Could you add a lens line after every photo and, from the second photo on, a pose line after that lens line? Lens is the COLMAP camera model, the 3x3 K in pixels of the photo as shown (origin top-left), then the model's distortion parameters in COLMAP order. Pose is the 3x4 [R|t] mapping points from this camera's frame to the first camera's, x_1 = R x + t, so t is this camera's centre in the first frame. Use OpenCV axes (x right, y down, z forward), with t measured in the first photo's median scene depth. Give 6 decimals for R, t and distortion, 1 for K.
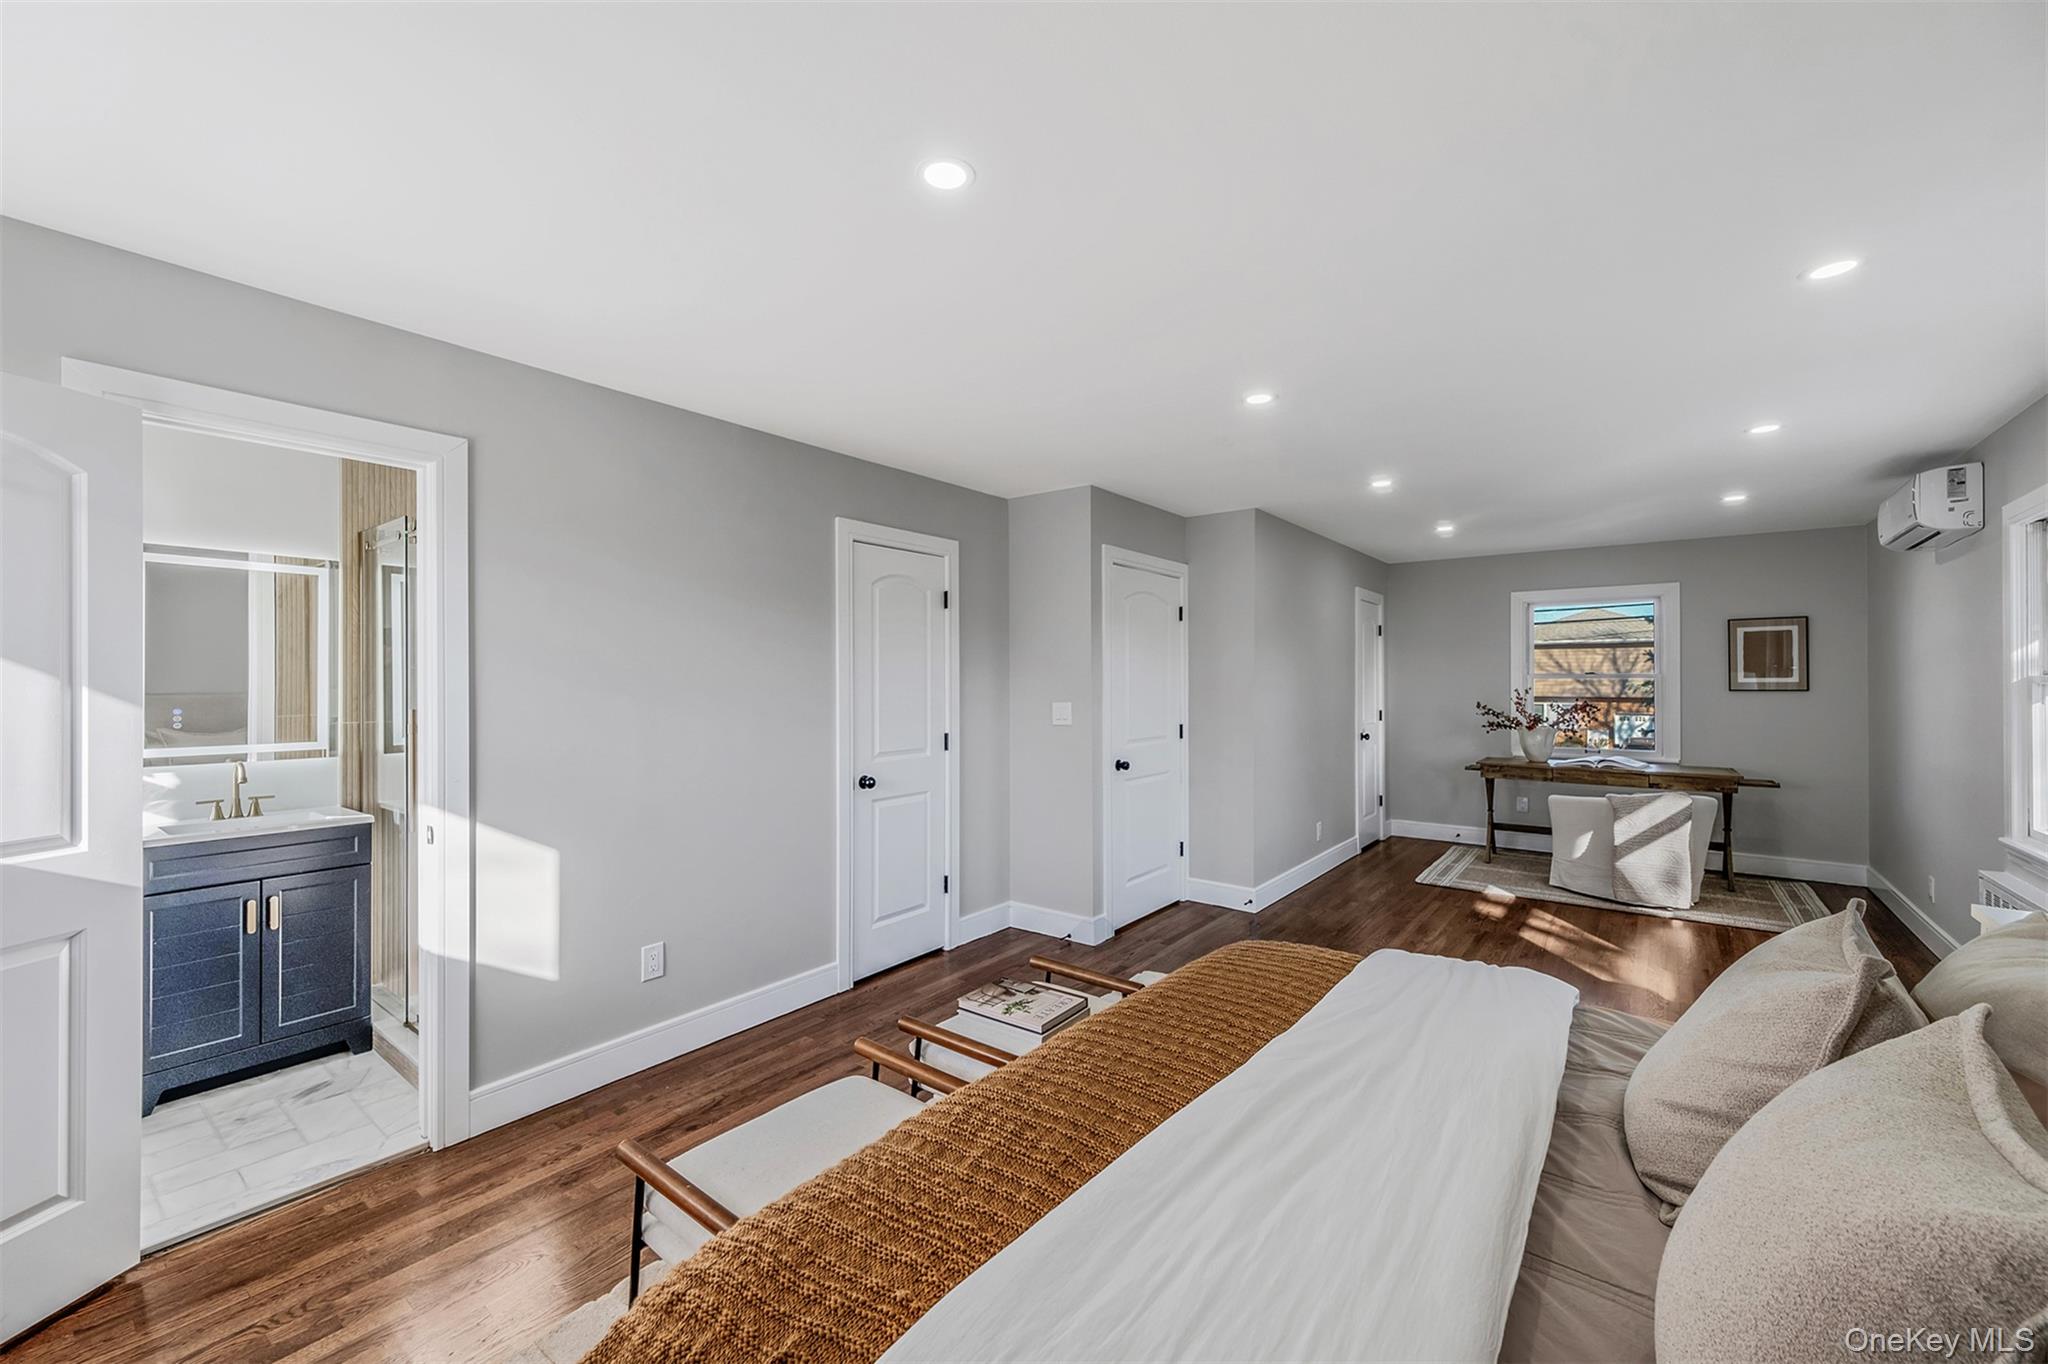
lens RADIAL K [[805.3, 0, 1019.3], [0, 805.3, 676.3], [0, 0, 1]] dist [0.002918, -0.000159]
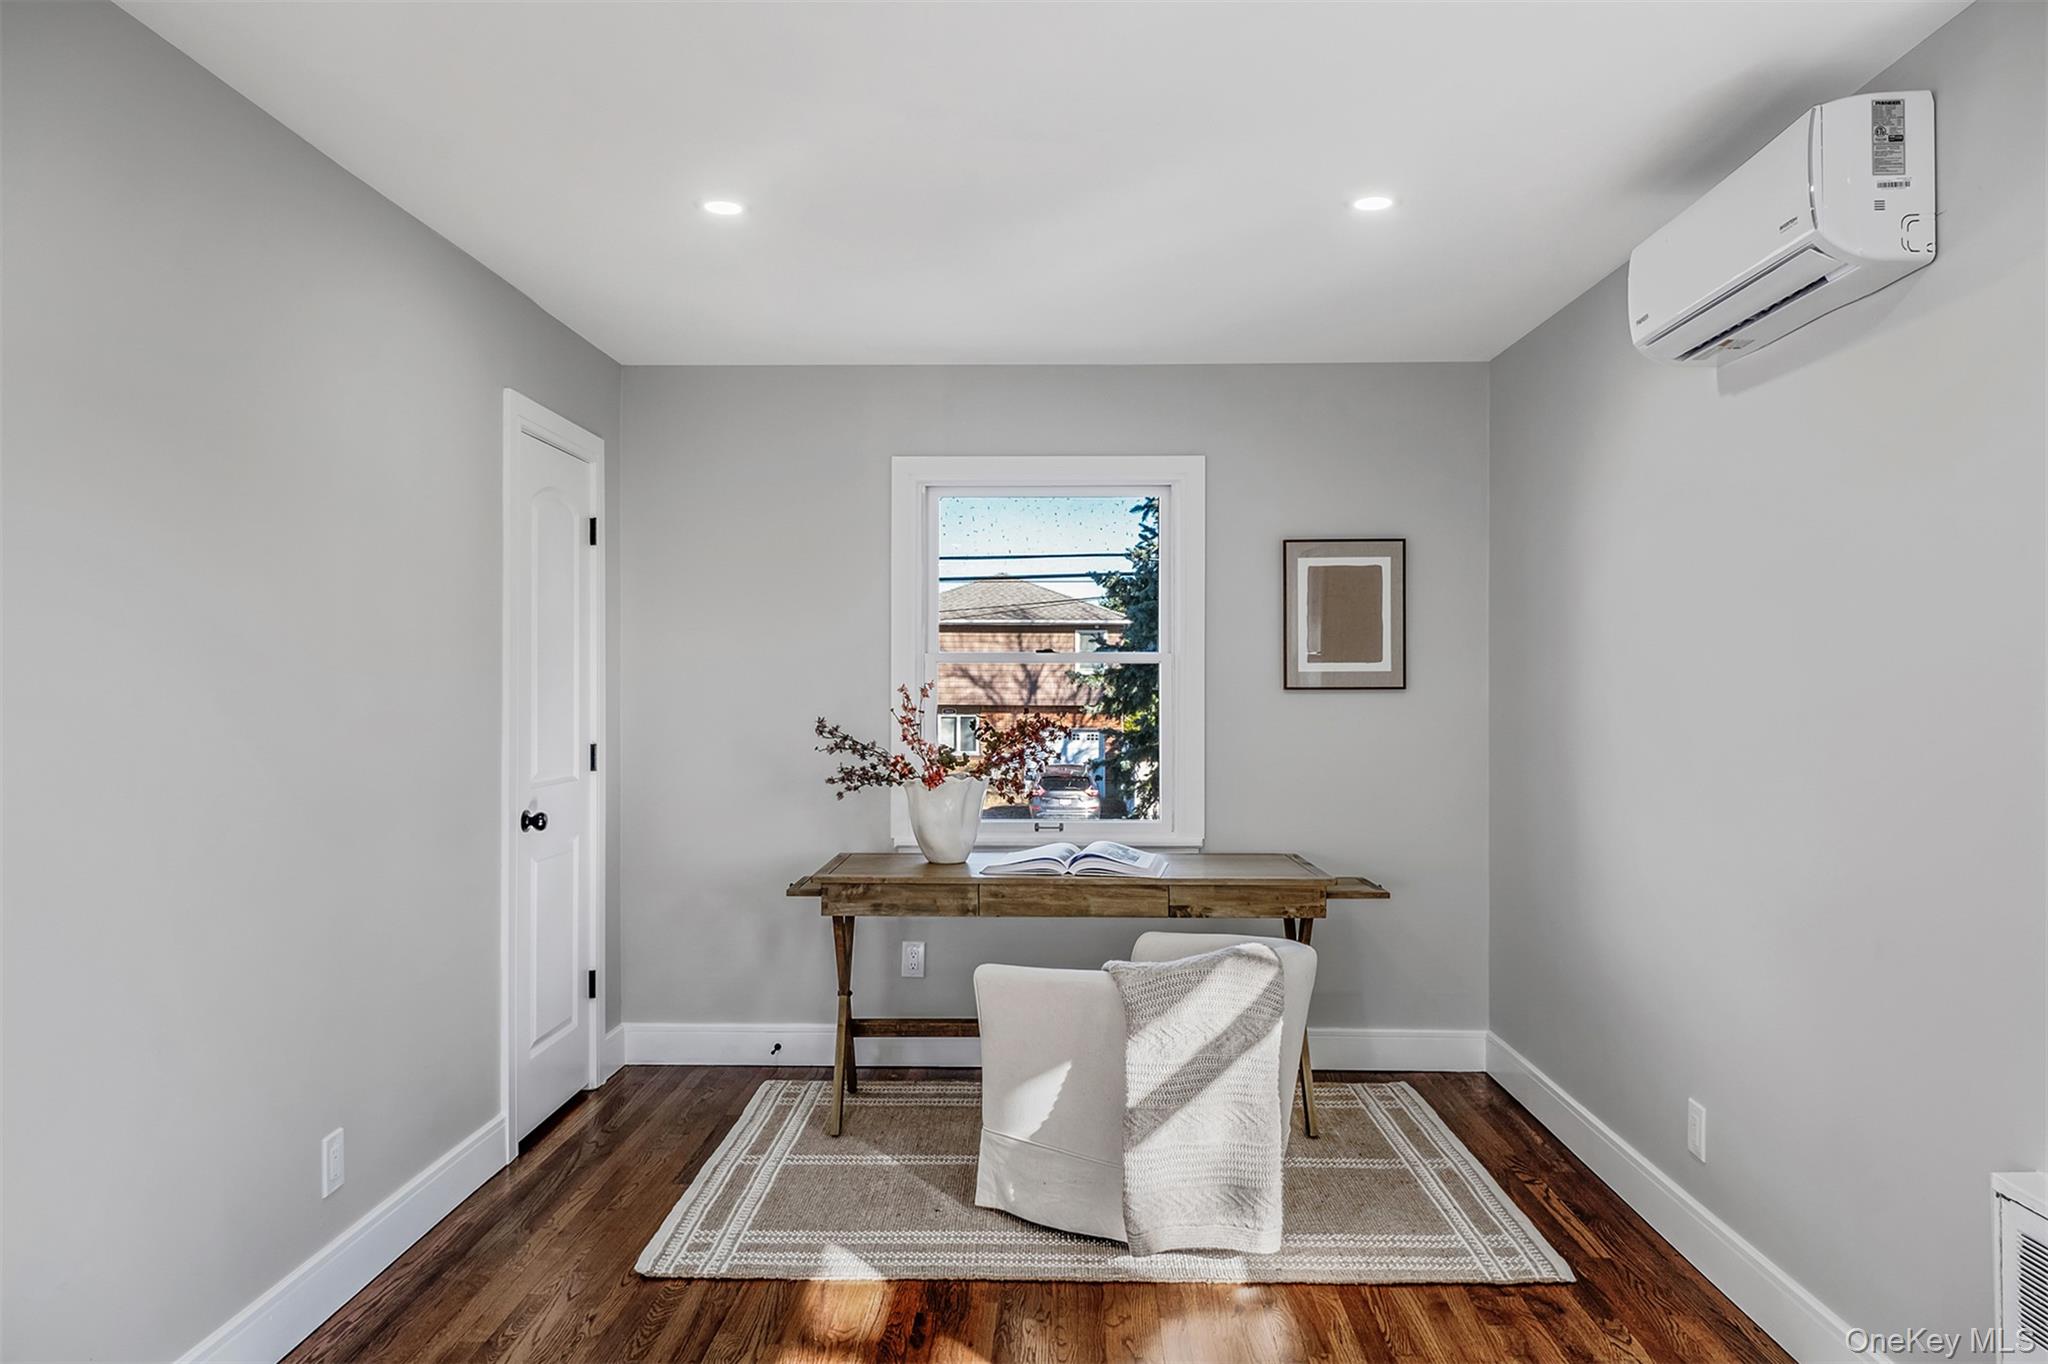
lens RADIAL K [[1411.1, 0, 1024.1], [0, 1411.1, 677.8], [0, 0, 1]] dist [0.012495, 0.000885]
pose [[0.800715, 0.005826, 0.599017, 0.246423], [-0.007577, 0.999971, 0.000403, 0.011411], [-0.598997, -0.004861, 0.800736, 0.405123]]
